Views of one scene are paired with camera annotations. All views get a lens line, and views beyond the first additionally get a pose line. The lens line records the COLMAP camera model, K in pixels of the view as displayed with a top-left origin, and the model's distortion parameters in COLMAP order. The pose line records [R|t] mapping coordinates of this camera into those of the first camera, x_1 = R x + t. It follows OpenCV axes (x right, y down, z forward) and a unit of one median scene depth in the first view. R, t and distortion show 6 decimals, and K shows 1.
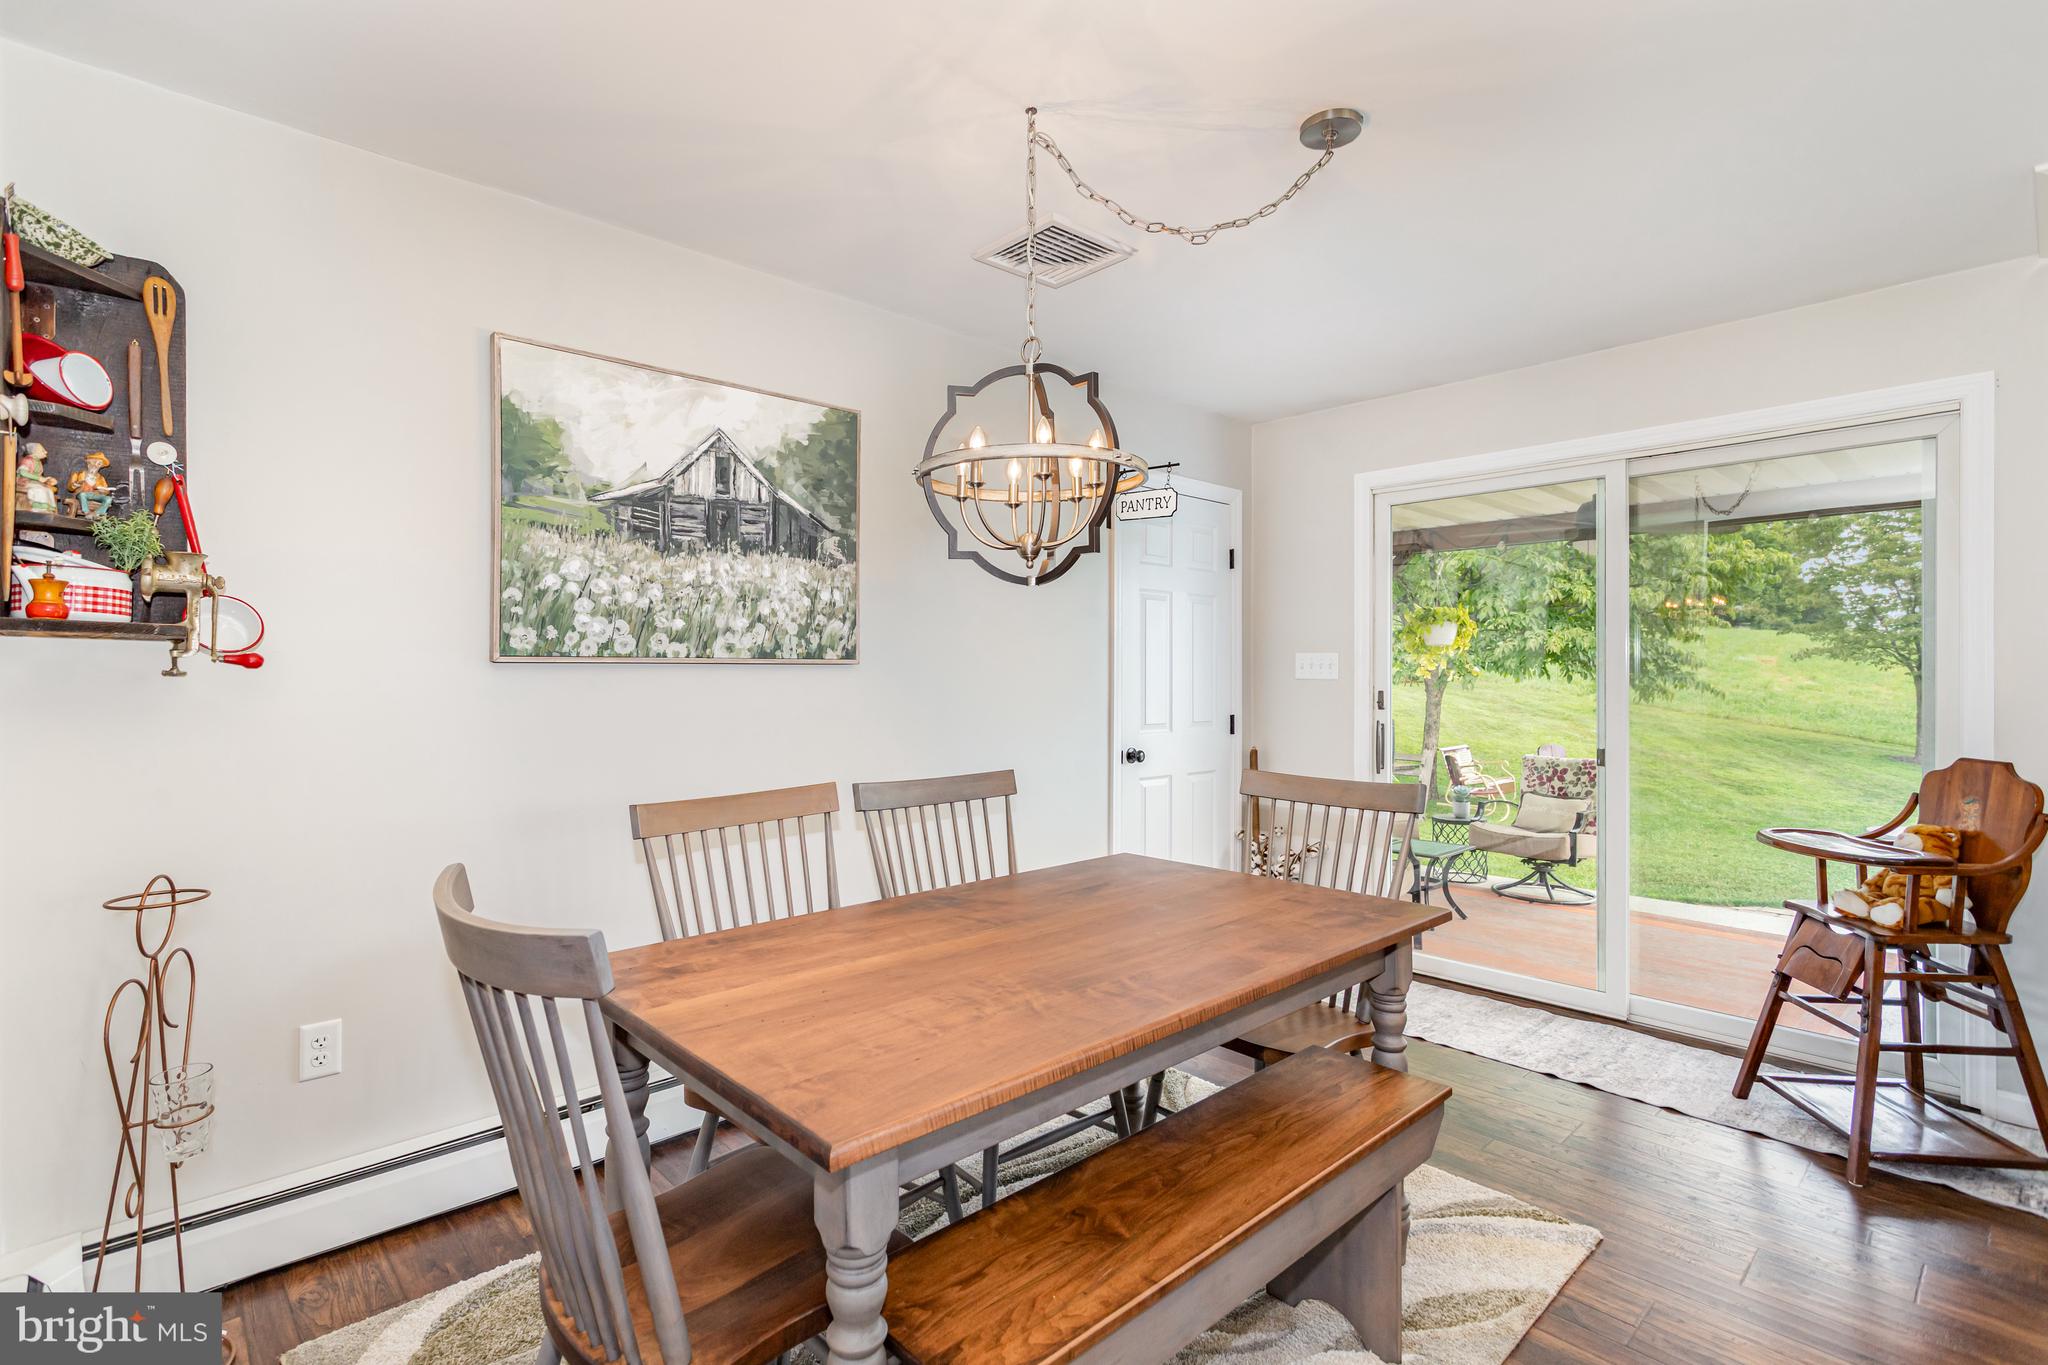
lens RADIAL K [[974.5, 0, 1010.6], [0, 974.5, 684.4], [0, 0, 1]] dist [0.003935, 0.000407]
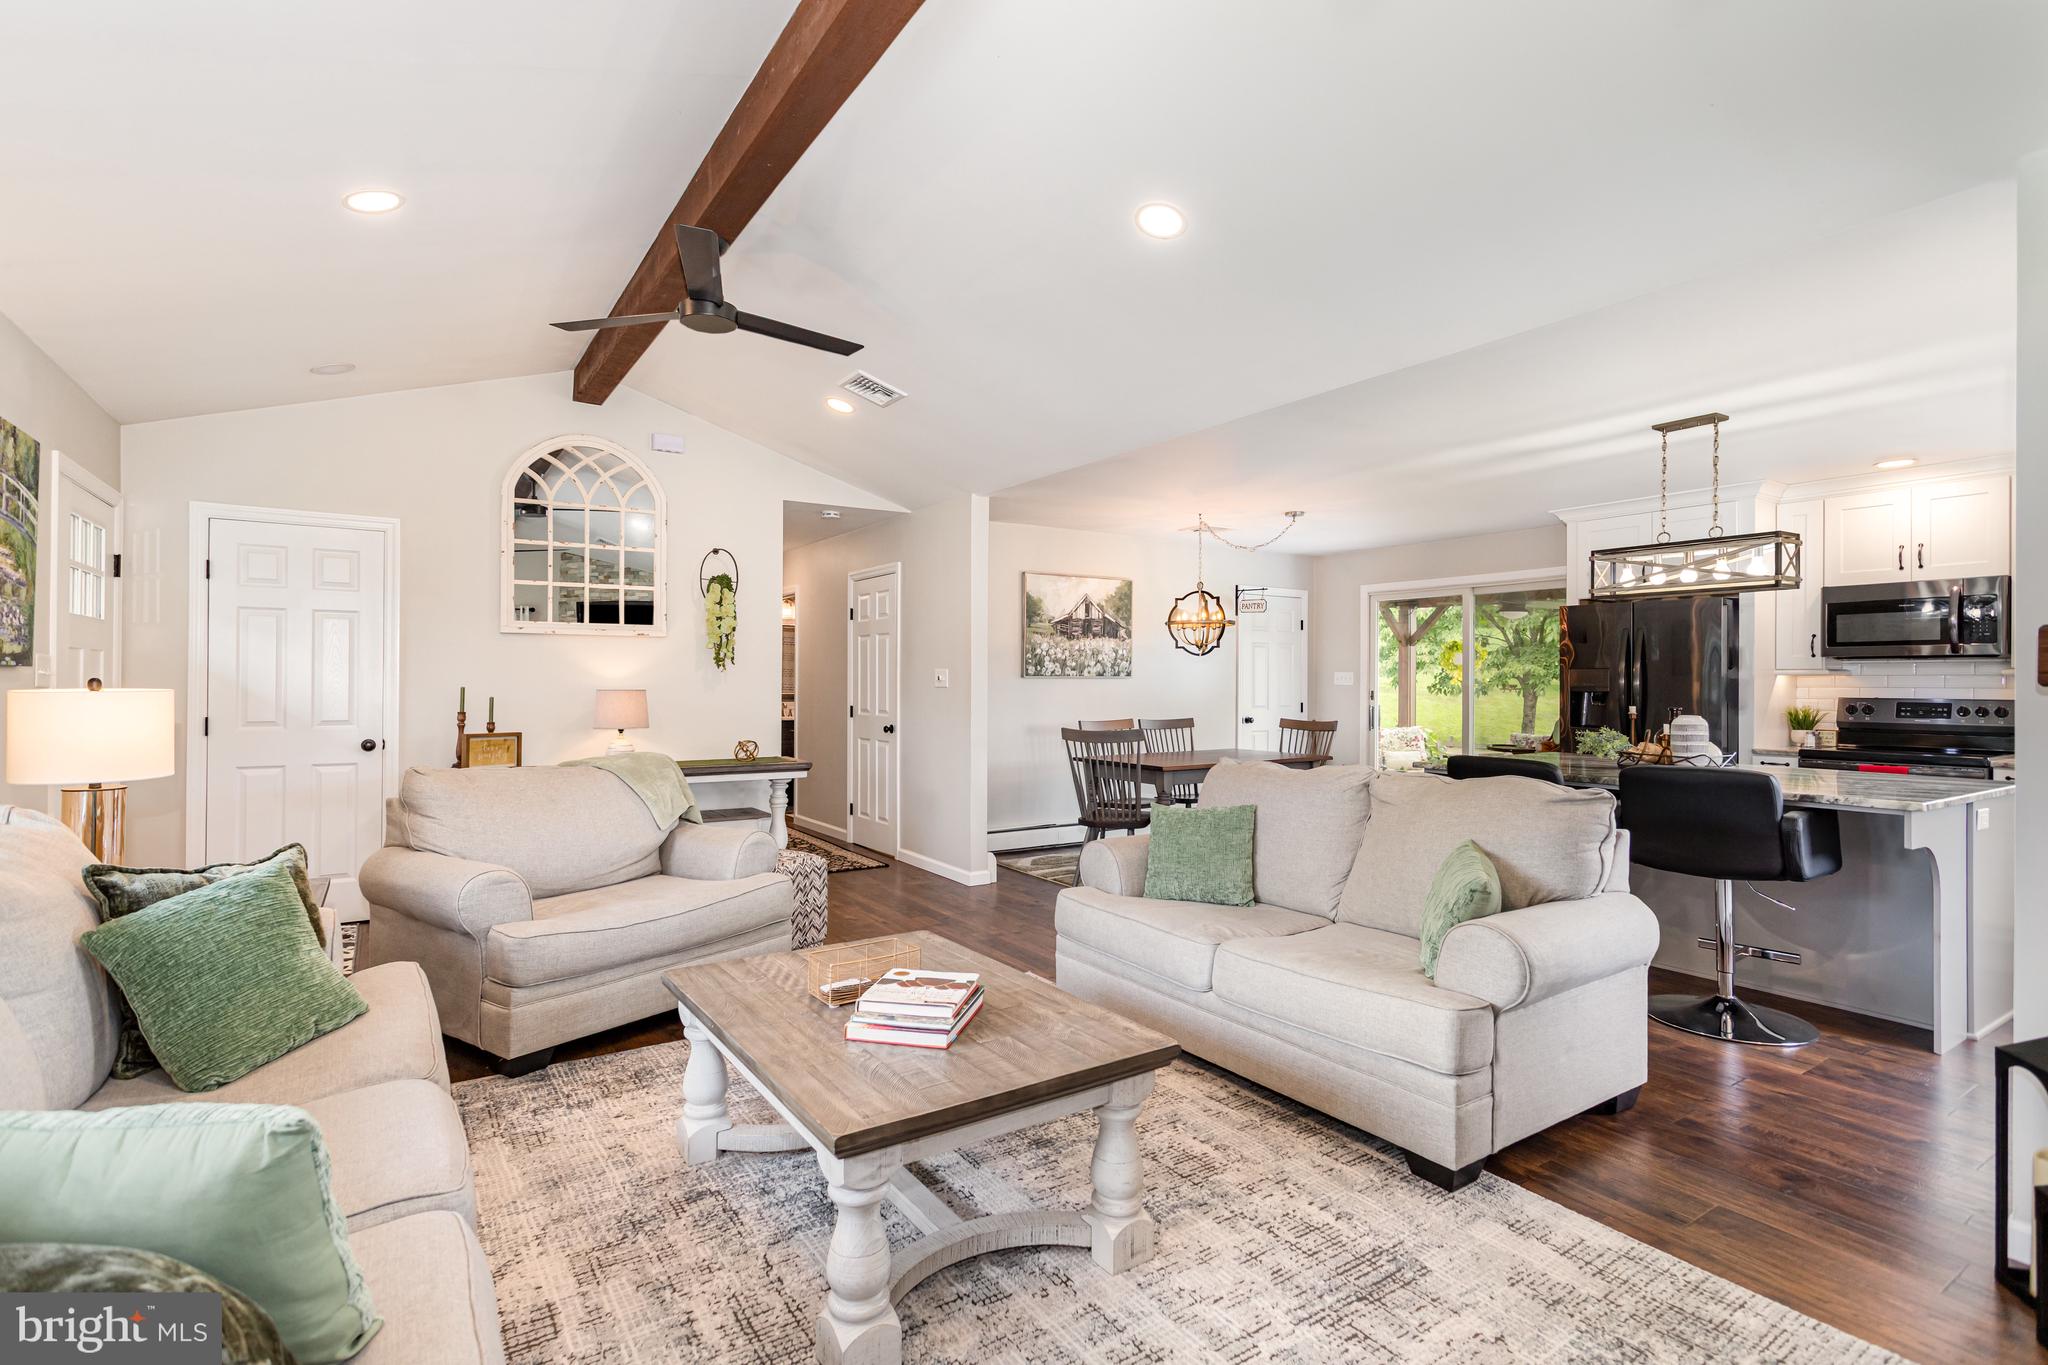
lens RADIAL K [[974.5, 0, 1024.3], [0, 974.5, 677.7], [0, 0, 1]] dist [0.003935, 0.000407]
pose [[0.987230, 0.006149, -0.159185, -0.029759], [-0.007841, 0.999919, -0.010003, 0.007538], [0.159110, 0.011123, 0.987198, -1.796164]]
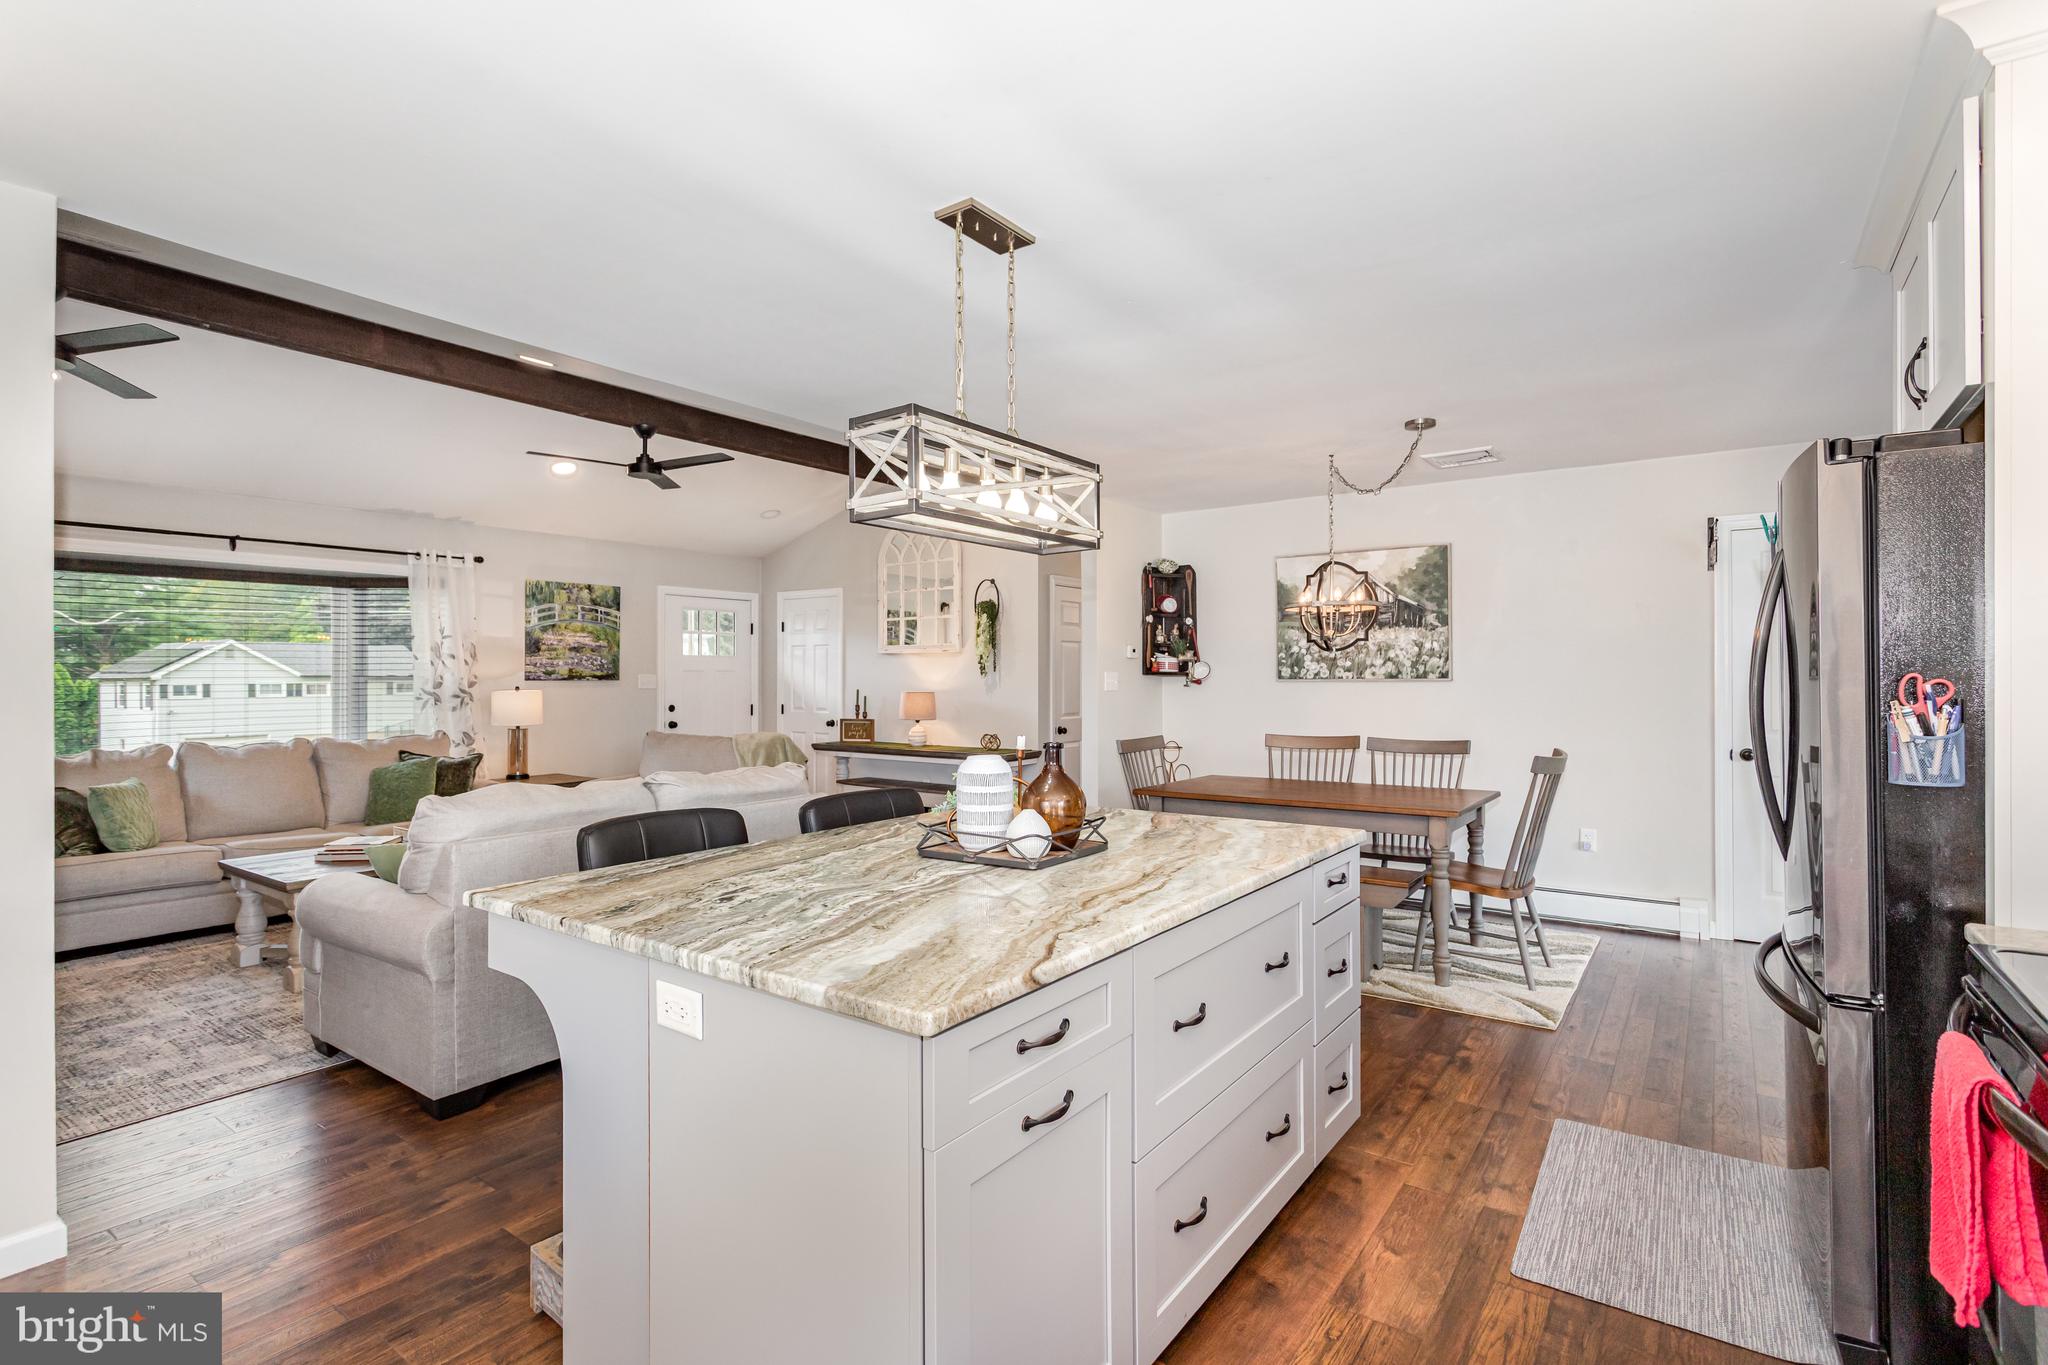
lens RADIAL K [[974.5, 0, 1021.5], [0, 974.5, 675.8], [0, 0, 1]] dist [0.003935, 0.000407]
pose [[0.203069, -0.003866, -0.979157, 1.671278], [-0.006447, 0.999965, -0.005285, -0.016852], [0.979143, 0.007386, 0.203037, -0.185976]]
